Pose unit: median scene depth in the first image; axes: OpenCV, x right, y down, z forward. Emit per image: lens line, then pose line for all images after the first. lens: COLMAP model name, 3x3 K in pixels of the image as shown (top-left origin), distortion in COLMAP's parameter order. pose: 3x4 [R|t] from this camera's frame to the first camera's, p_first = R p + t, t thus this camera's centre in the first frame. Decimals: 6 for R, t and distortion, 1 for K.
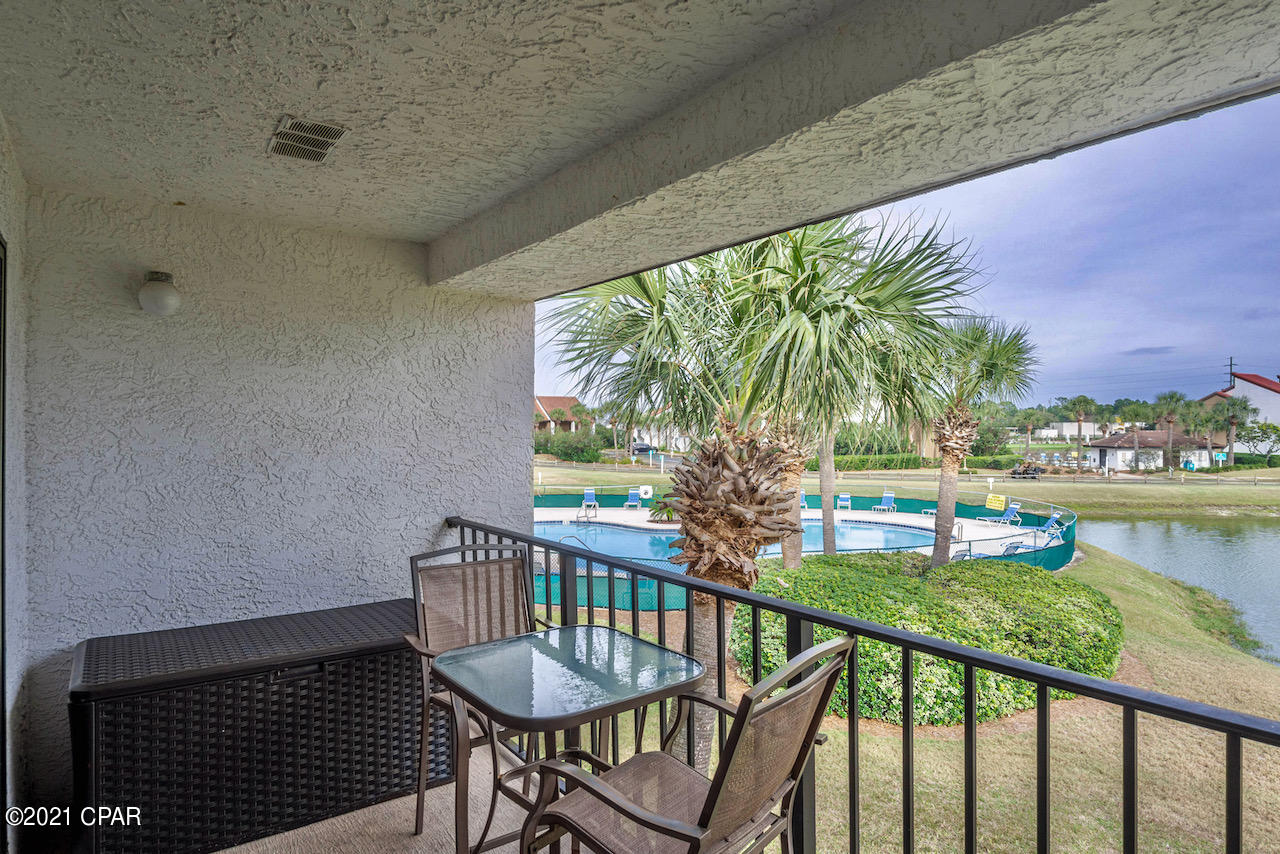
lens RADIAL K [[700.4, 0, 644.6], [0, 700.4, 445.5], [0, 0, 1]] dist [-0.007192, -0.000794]
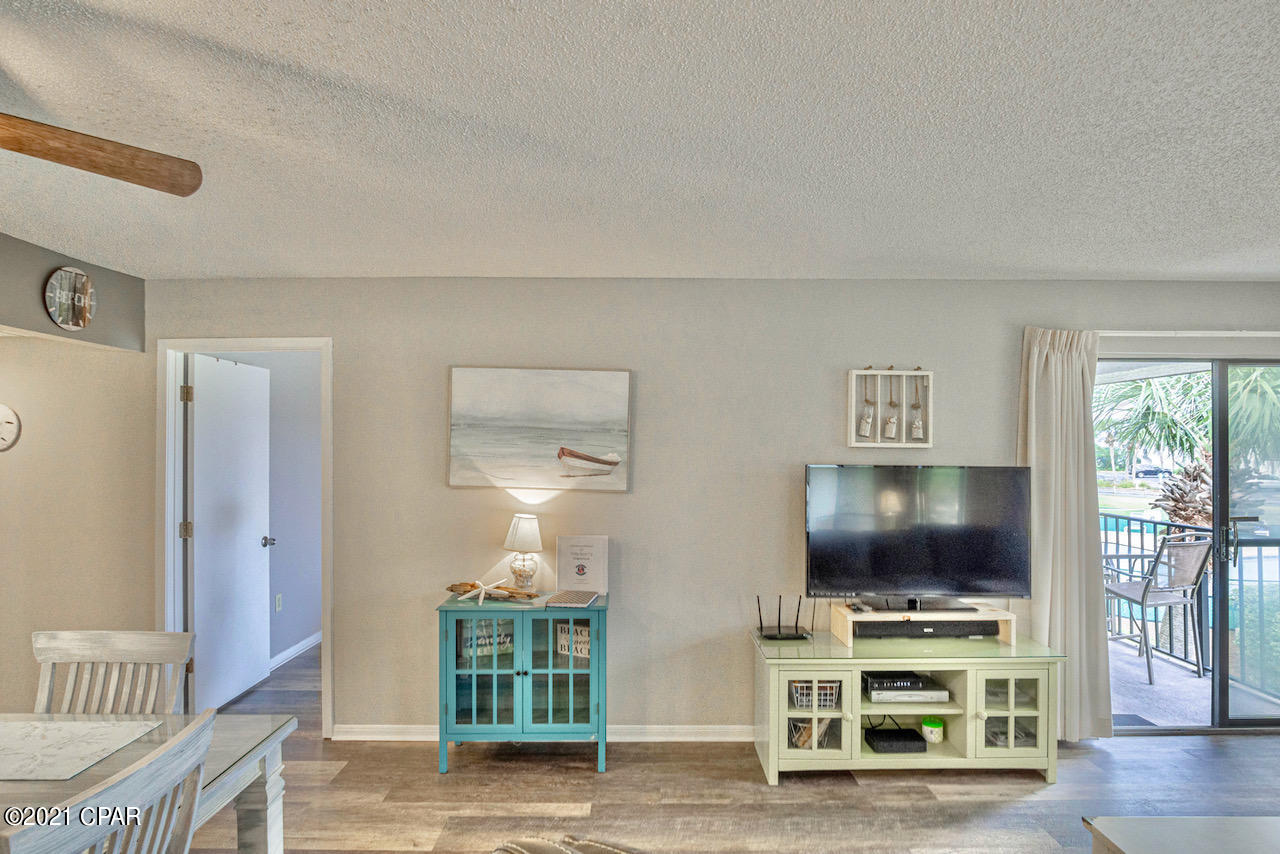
lens RADIAL K [[700.4, 0, 644.6], [0, 700.4, 445.5], [0, 0, 1]] dist [-0.007192, -0.000794]
pose [[0.807042, 0.000744, -0.590494, 0.027949], [-0.015562, 0.999679, -0.020010, -0.000320], [0.590289, 0.025338, 0.806794, -0.948746]]
